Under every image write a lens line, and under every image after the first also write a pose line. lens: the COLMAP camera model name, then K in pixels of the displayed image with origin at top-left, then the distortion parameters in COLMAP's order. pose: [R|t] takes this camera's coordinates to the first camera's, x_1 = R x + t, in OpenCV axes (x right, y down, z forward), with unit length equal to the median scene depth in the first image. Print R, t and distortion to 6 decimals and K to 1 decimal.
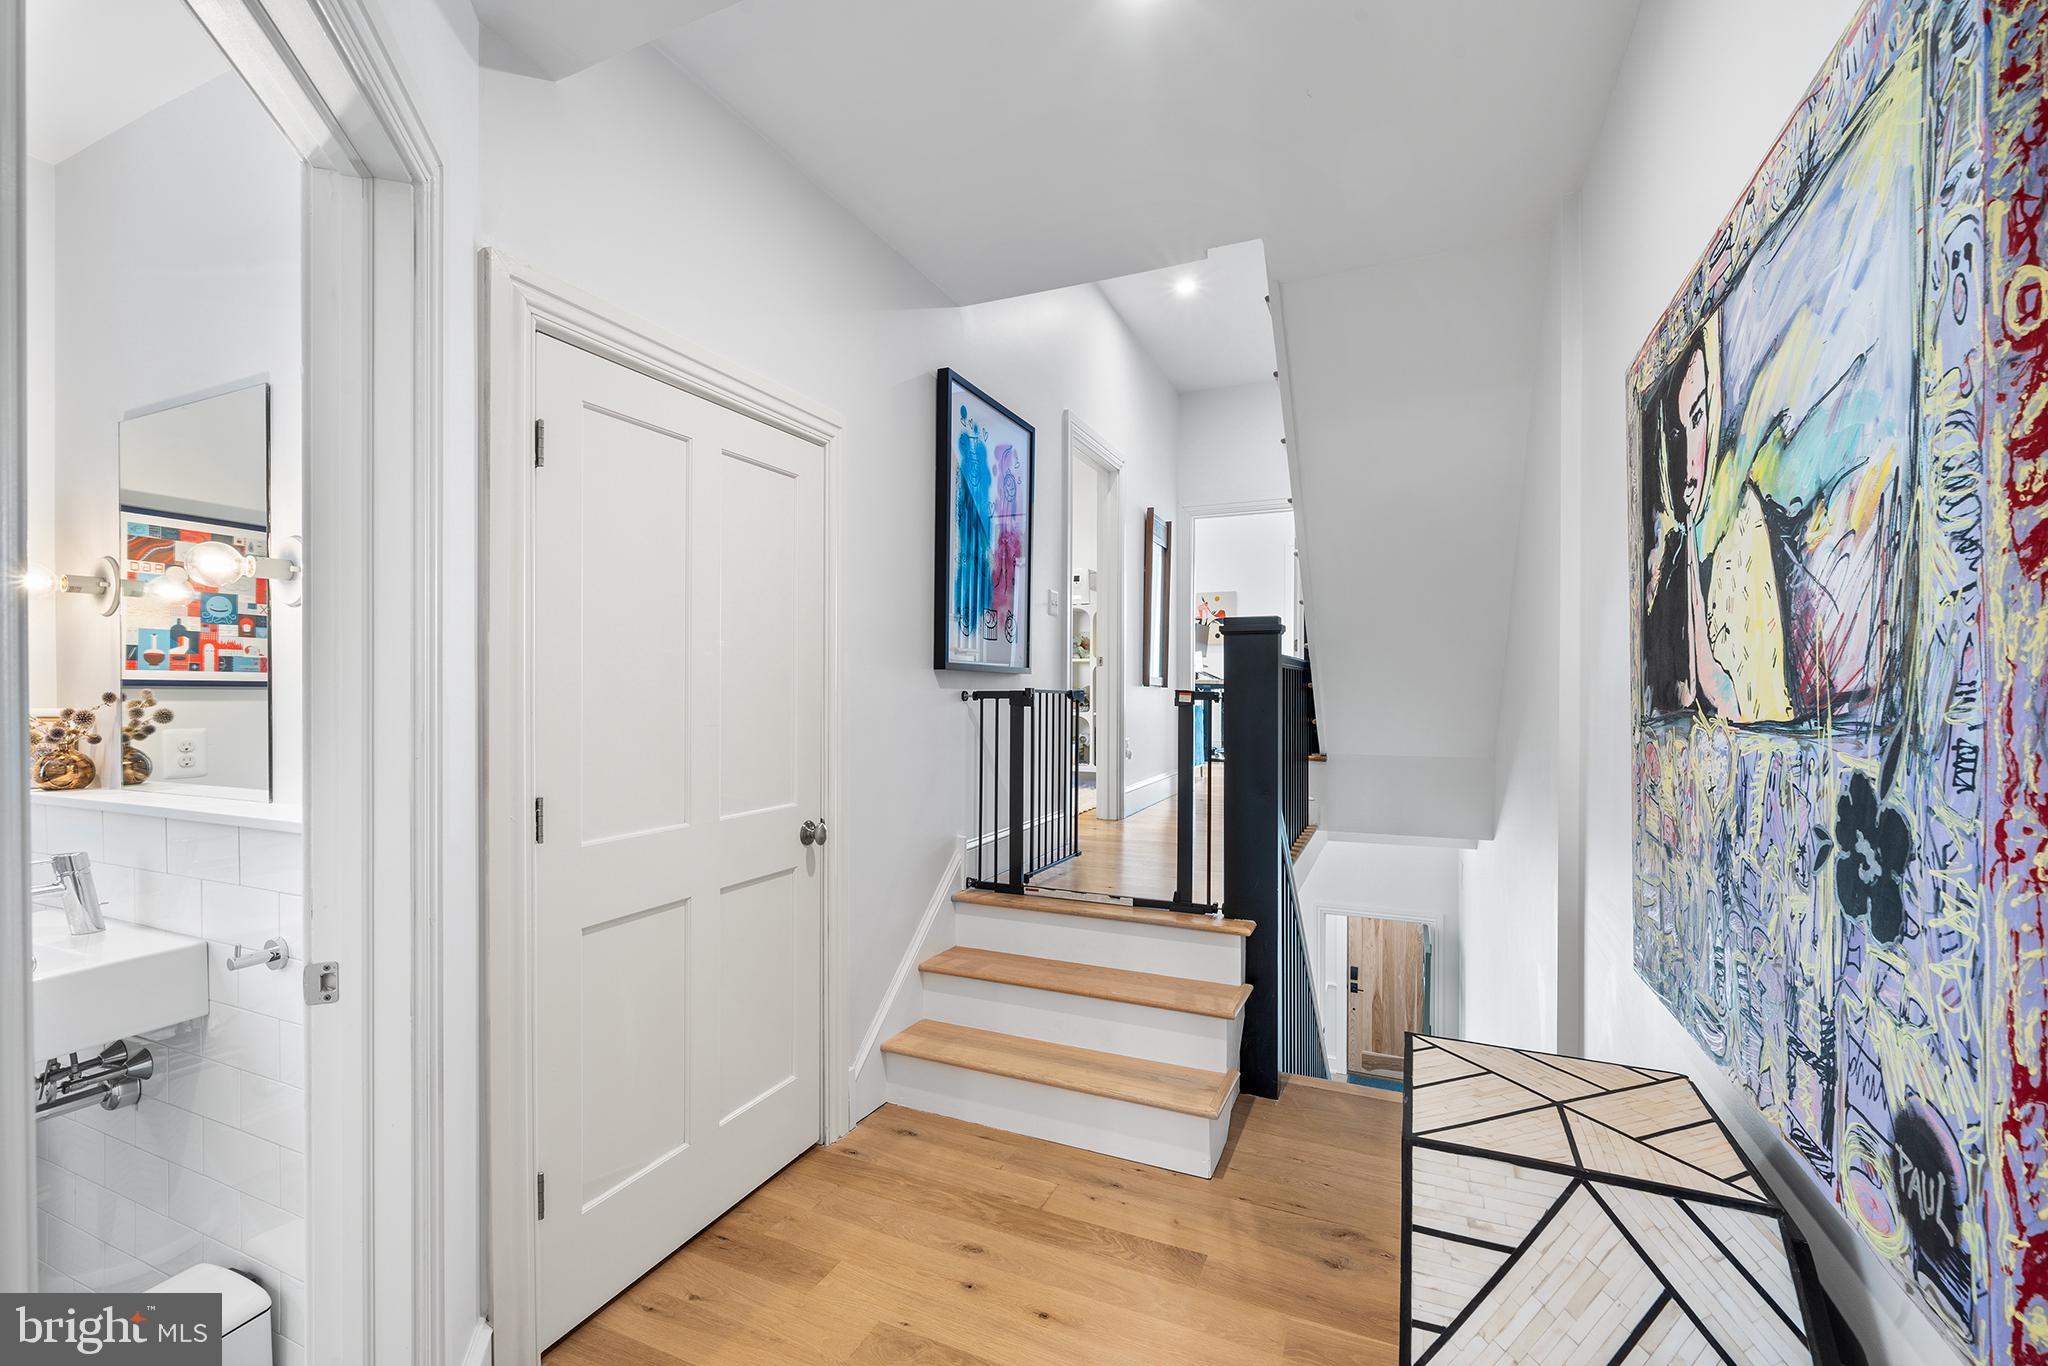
lens RADIAL K [[860.4, 0, 1026.0], [0, 860.4, 682.9], [0, 0, 1]] dist [0.001022, -0.000003]
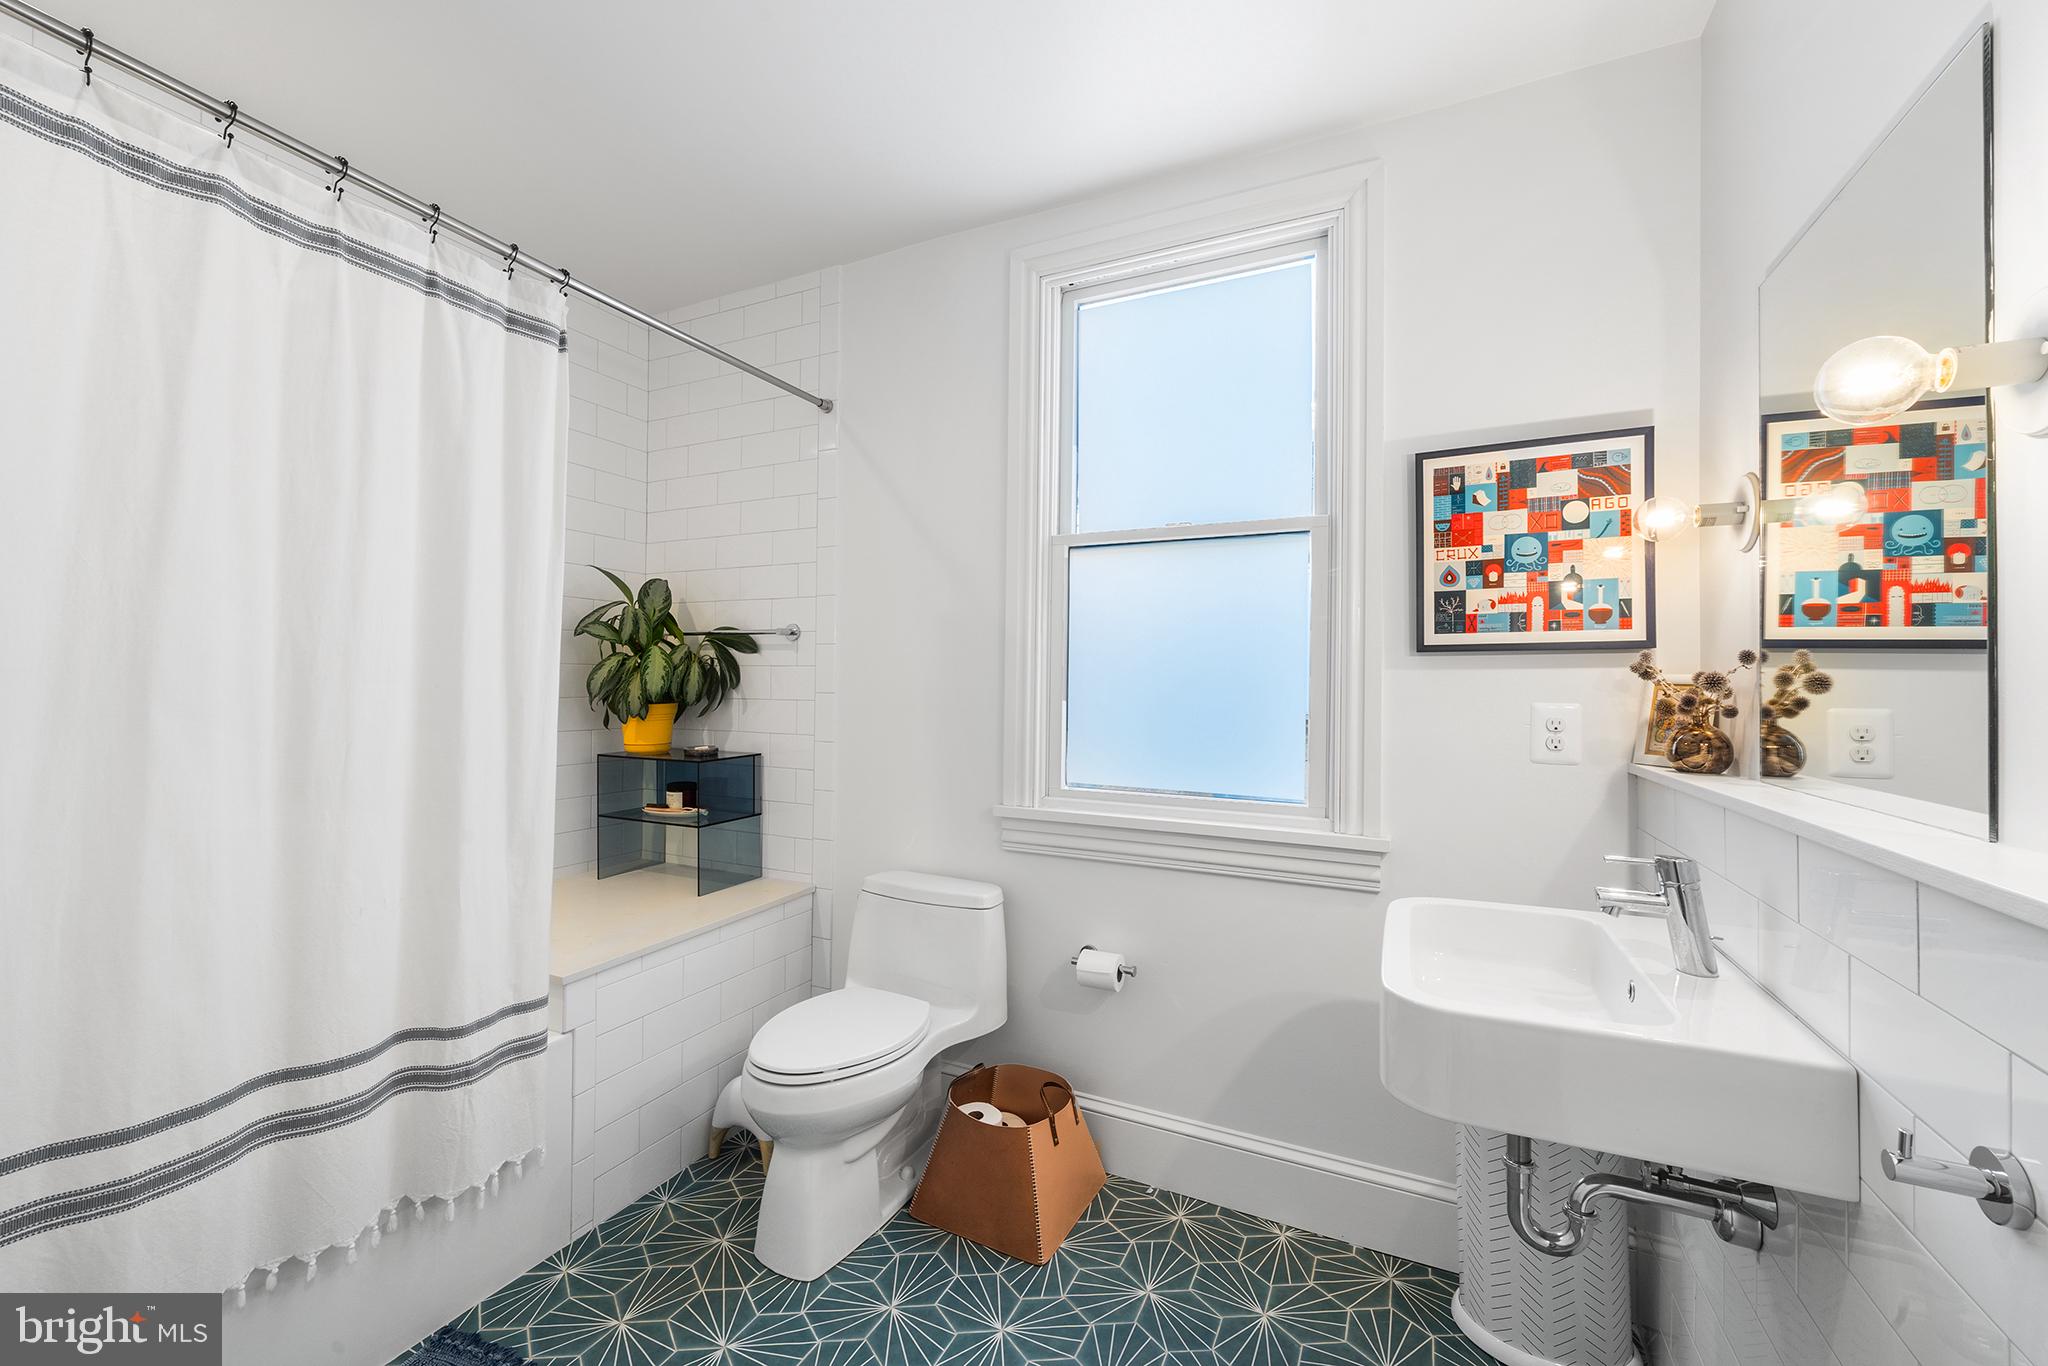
lens RADIAL K [[802.4, 0, 1022.8], [0, 802.4, 678.1], [0, 0, 1]] dist [-0.001756, -0.000255]
pose [[-0.040630, -0.006049, -0.999156, -0.323011], [-0.010248, 0.999932, -0.005637, 0.043445], [0.999122, 0.010011, -0.040689, 0.377278]]
